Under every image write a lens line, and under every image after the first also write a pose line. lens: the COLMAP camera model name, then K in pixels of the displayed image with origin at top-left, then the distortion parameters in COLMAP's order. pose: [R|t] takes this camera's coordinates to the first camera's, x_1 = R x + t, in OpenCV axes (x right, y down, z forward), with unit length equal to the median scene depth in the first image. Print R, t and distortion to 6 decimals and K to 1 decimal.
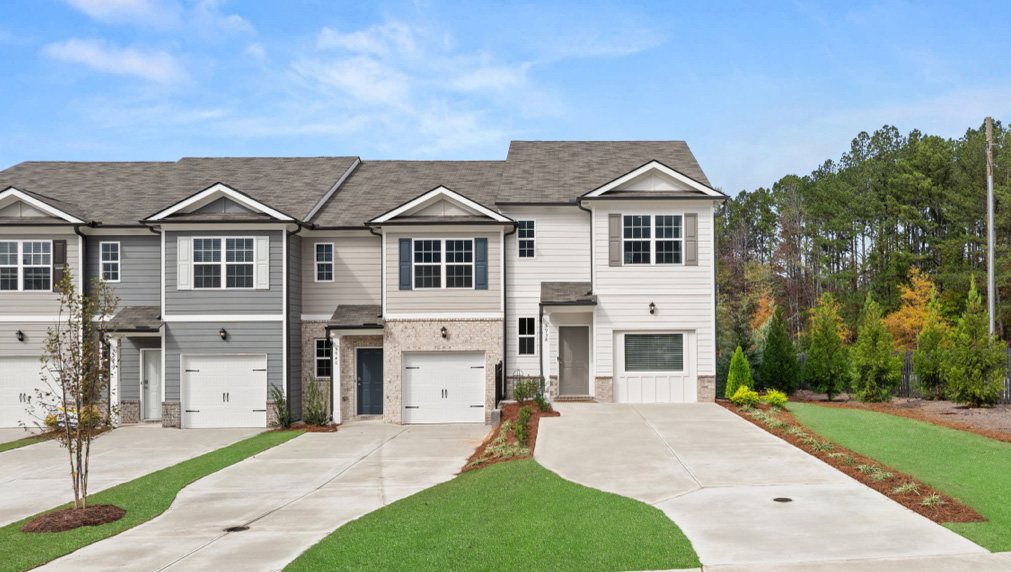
lens RADIAL K [[828.6, 0, 578.7], [0, 828.6, 331.7], [0, 0, 1]] dist [-0.009452, -0.008847]
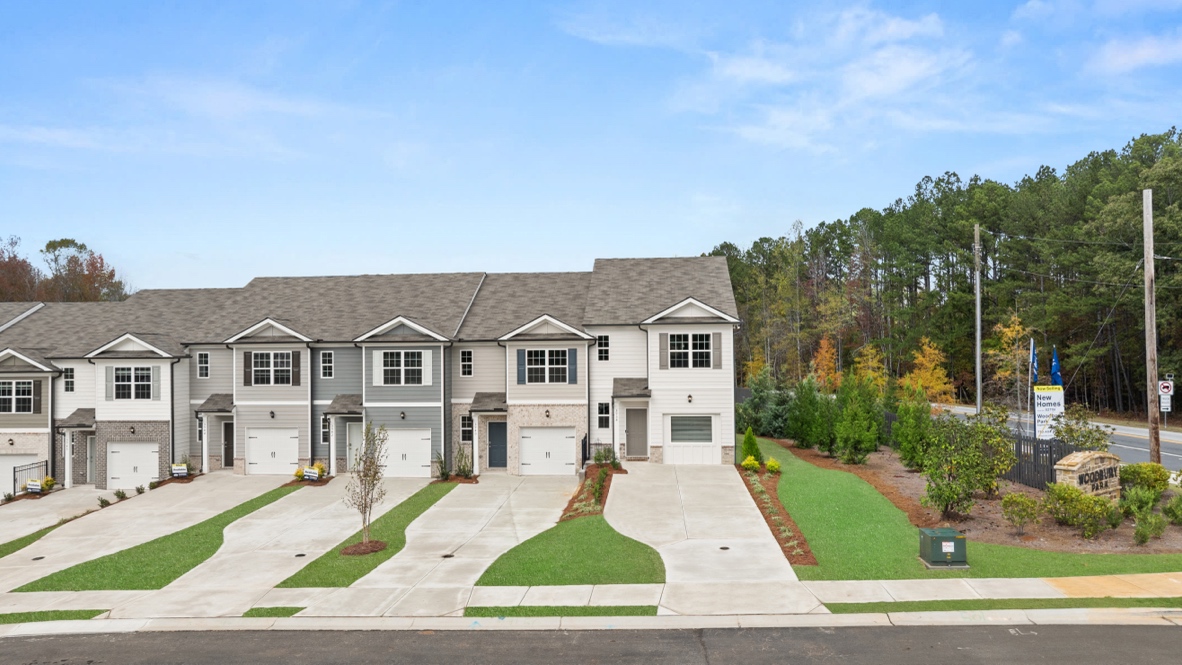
lens RADIAL K [[834.4, 0, 583.5], [0, 834.4, 321.2], [0, 0, 1]] dist [-0.003570, -0.013712]
pose [[0.993590, -0.005487, -0.112911, 0.068692], [0.004112, 0.999915, -0.012412, -0.144703], [0.112969, 0.011868, 0.993528, -0.464830]]
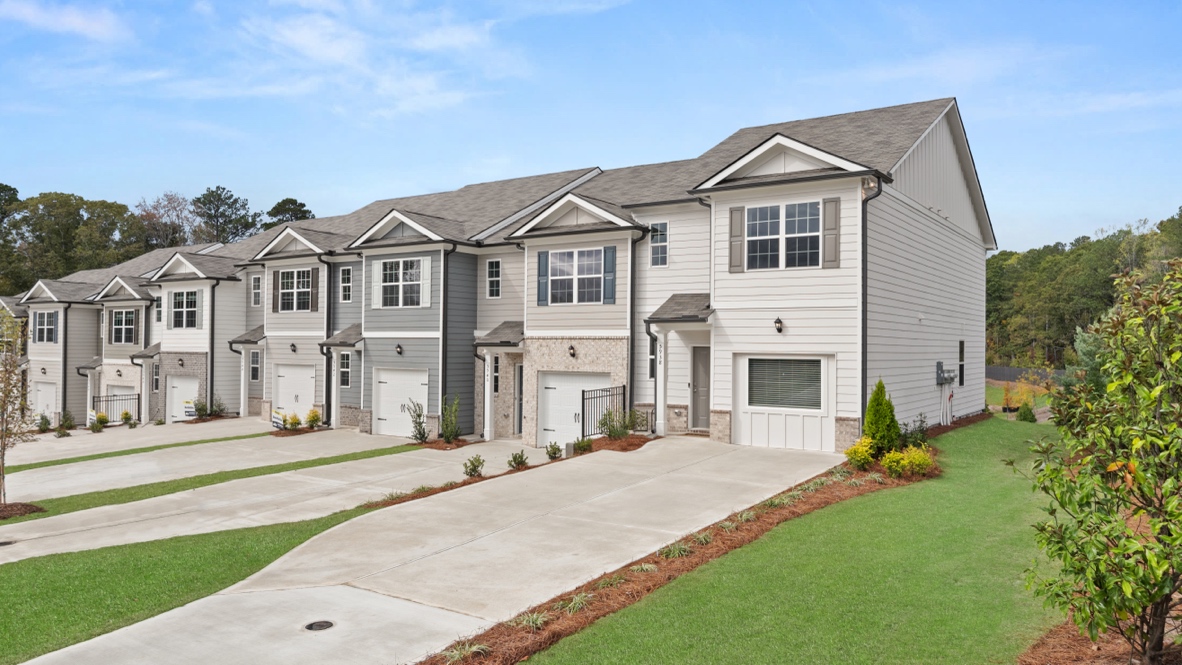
lens RADIAL K [[834.4, 0, 589.2], [0, 834.4, 326.7], [0, 0, 1]] dist [-0.003570, -0.013712]
pose [[0.803274, 0.001409, -0.595608, 0.405497], [-0.005243, 0.999975, -0.004706, -0.022348], [0.595586, 0.006903, 0.803262, 0.267845]]
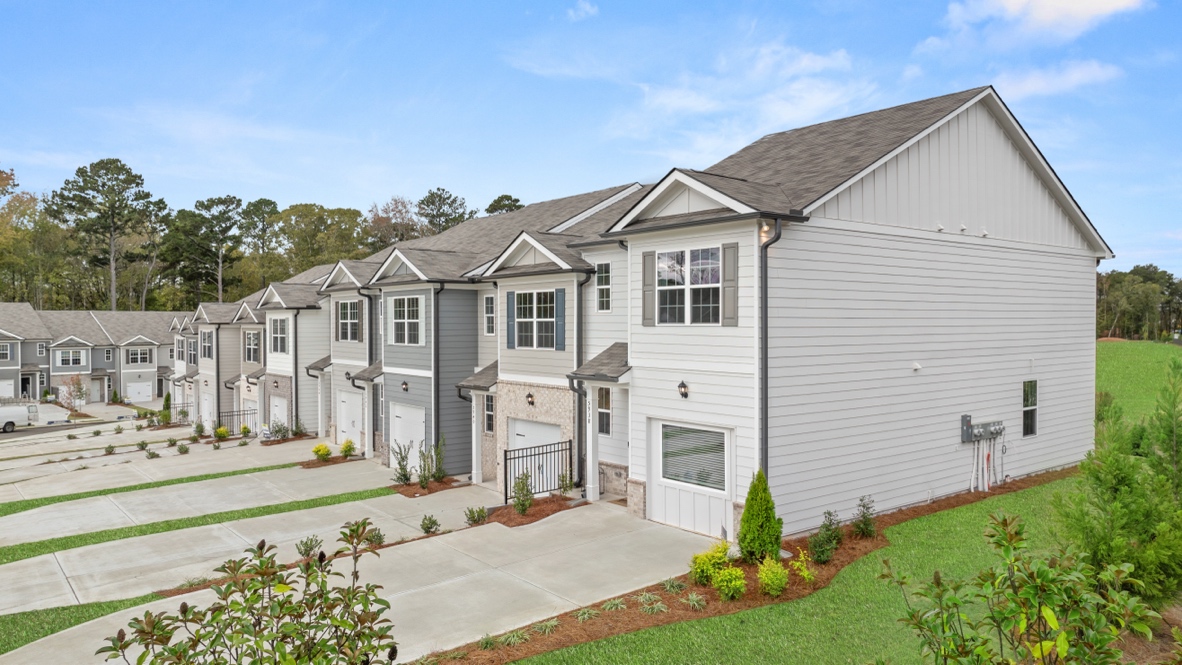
lens RADIAL K [[833.8, 0, 588.2], [0, 833.8, 331.1], [0, 0, 1]] dist [-0.009134, -0.008671]
pose [[0.590263, 0.014907, -0.807073, 0.579713], [0.013659, 0.999502, 0.028450, -0.095223], [0.807095, -0.027817, 0.589766, 0.536461]]
